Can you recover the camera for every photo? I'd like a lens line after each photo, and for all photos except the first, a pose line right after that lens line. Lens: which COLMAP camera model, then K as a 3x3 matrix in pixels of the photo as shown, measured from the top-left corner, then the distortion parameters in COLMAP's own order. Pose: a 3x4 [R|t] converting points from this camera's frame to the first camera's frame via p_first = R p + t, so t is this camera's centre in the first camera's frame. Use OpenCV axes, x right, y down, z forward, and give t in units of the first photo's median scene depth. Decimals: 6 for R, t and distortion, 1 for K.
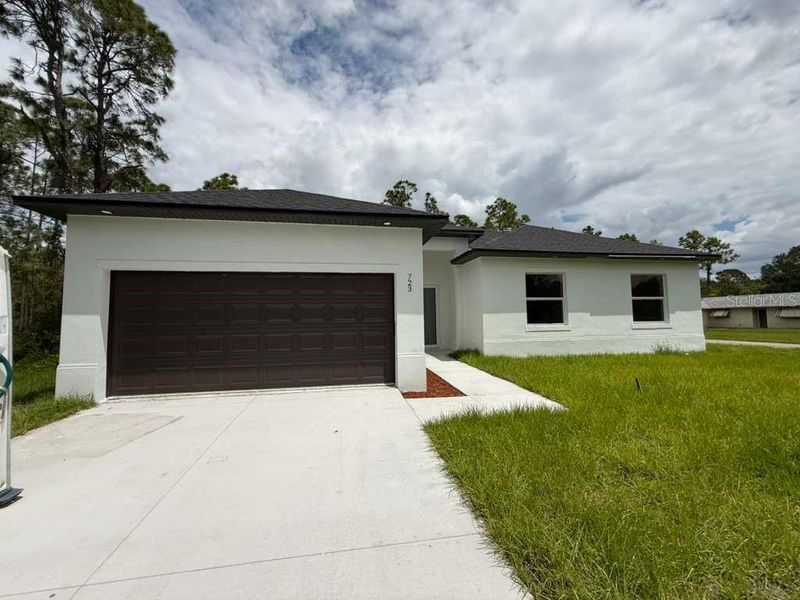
lens RADIAL K [[318.3, 0, 397.2], [0, 318.3, 298.4], [0, 0, 1]] dist [0.000780, -0.000052]
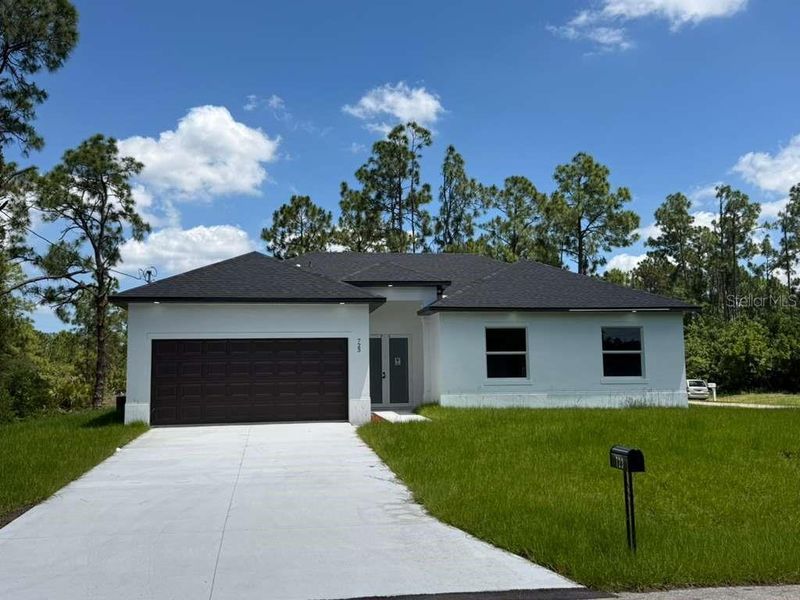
lens RADIAL K [[799.8, 0, 409.4], [0, 799.8, 302.2], [0, 0, 1]] dist [0.260840, -0.702142]
pose [[0.999953, -0.001636, -0.009556, 0.121813], [0.001345, 0.999539, -0.030342, -0.054606], [0.009601, 0.030327, 0.999494, -1.025306]]
